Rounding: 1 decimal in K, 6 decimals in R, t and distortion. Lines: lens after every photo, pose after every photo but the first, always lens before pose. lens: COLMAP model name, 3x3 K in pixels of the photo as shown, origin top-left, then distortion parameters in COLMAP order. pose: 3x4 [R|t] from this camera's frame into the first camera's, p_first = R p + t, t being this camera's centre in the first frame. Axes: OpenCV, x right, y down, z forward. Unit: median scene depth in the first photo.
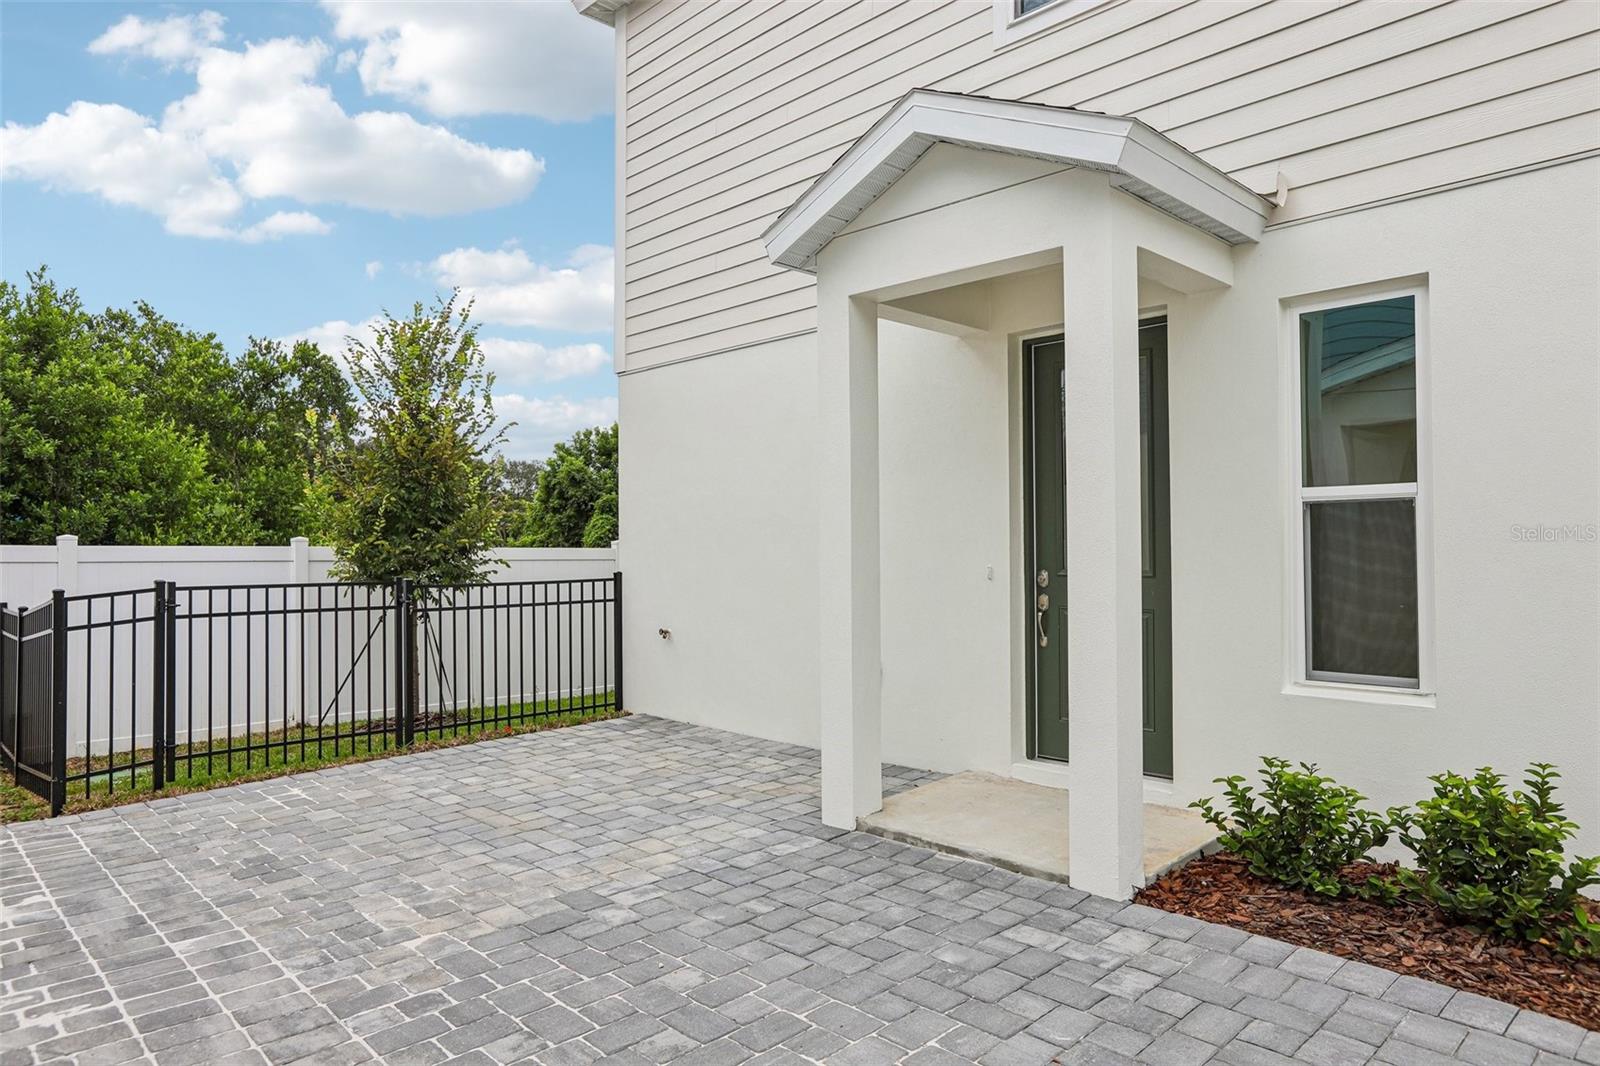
lens RADIAL K [[1009.0, 0, 800.0], [0, 1009.0, 533.0], [0, 0, 1]] dist [-0.033672, 0.044311]
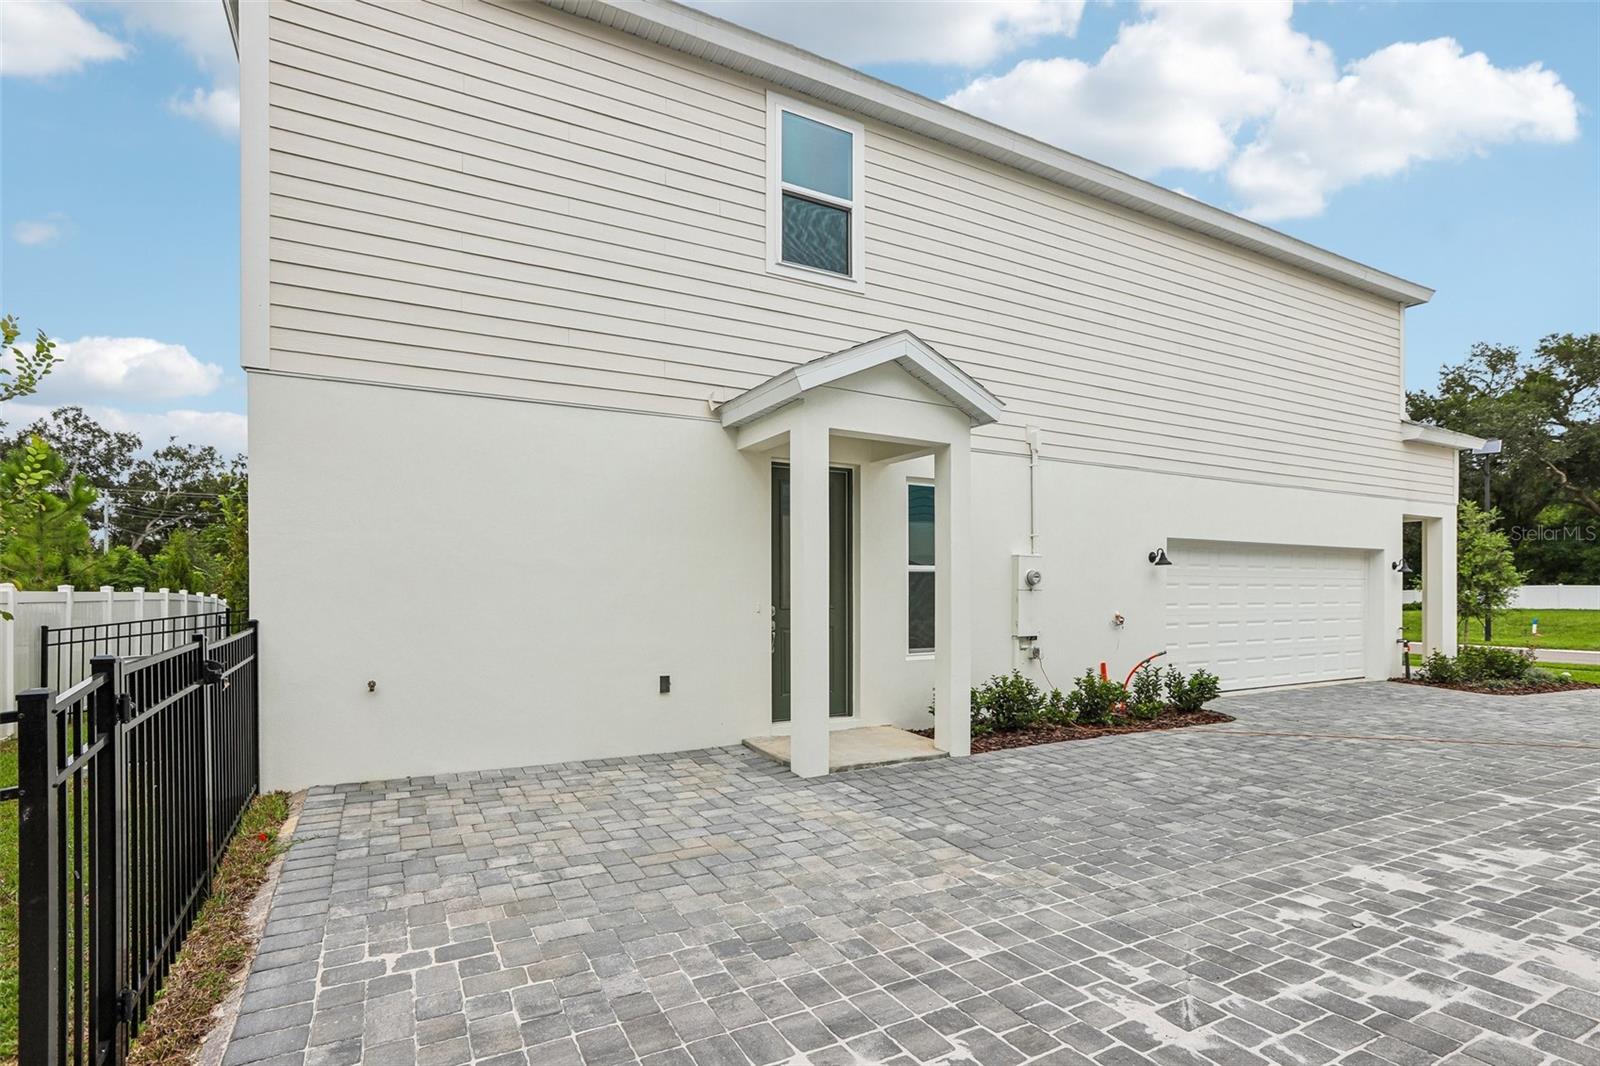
lens RADIAL K [[782.2, 0, 797.3], [0, 782.2, 591.7], [0, 0, 1]] dist [-0.019753, 0.000038]
pose [[0.262626, 0.004400, 0.964888, -1.366607], [-0.013983, 0.999902, -0.000754, 0.020177], [-0.964796, -0.013294, 0.262662, 0.896256]]
